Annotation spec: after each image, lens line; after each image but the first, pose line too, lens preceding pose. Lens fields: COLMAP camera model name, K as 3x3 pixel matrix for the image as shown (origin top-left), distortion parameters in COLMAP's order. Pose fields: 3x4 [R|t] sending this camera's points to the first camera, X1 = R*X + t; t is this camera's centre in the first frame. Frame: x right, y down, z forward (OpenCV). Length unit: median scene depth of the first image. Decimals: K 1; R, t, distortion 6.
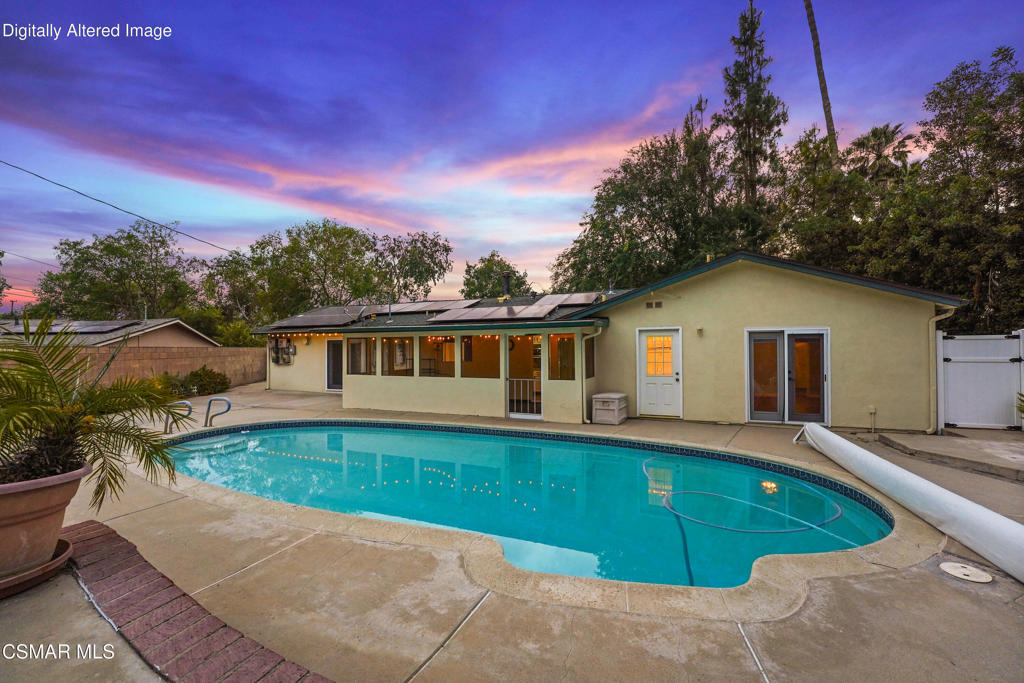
lens RADIAL K [[419.0, 0, 512.8], [0, 419.0, 343.0], [0, 0, 1]] dist [-0.024459, -0.000406]
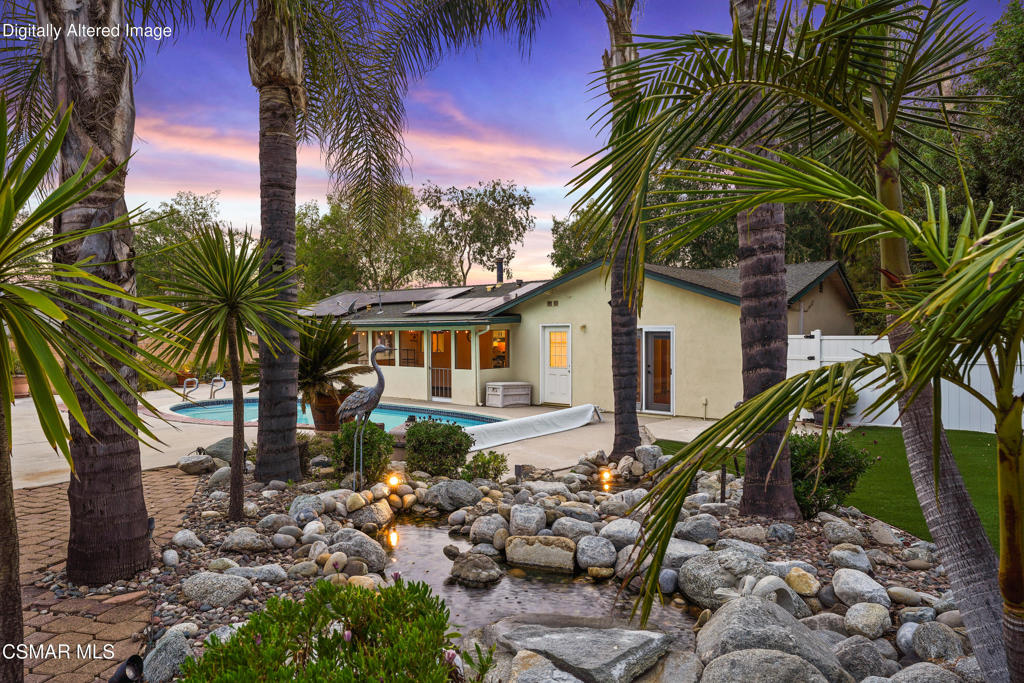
lens RADIAL K [[674.6, 0, 513.9], [0, 674.6, 340.1], [0, 0, 1]] dist [0.025800, 0.000745]
pose [[0.955478, 0.004918, -0.295022, 0.506469], [0.003854, 0.999568, 0.029147, -0.030900], [0.295038, -0.028986, 0.955046, -0.485744]]
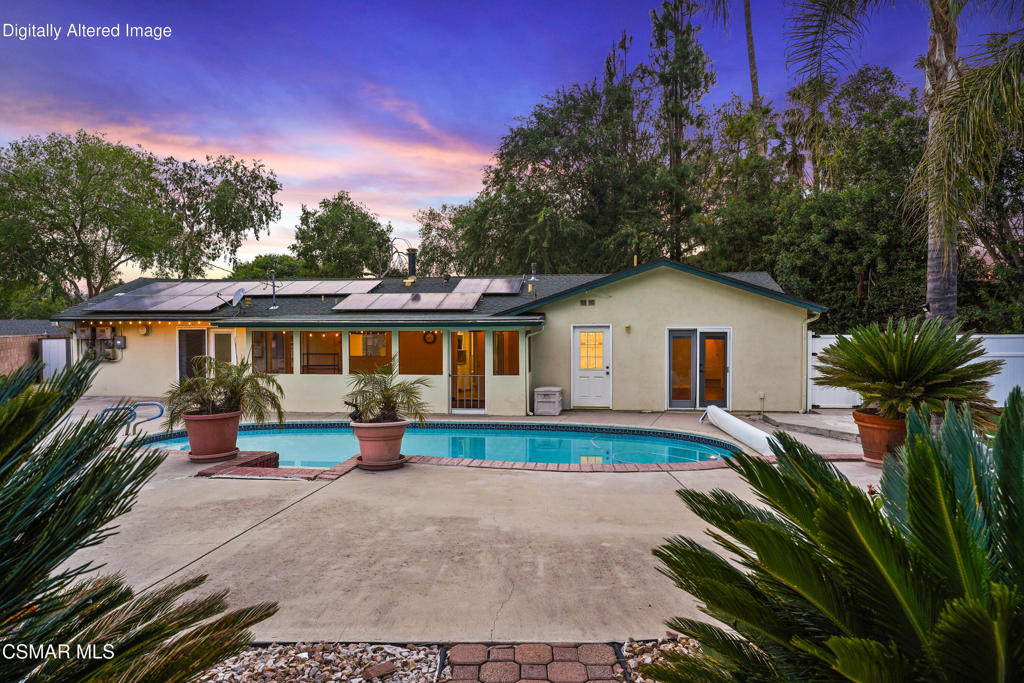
lens RADIAL K [[646.8, 0, 513.4], [0, 646.8, 338.1], [0, 0, 1]] dist [0.007682, 0.000743]
pose [[0.962593, -0.002749, 0.270938, -0.187393], [-0.005661, 0.999526, 0.030254, -0.032760], [-0.270893, -0.030656, 0.962121, -0.344067]]
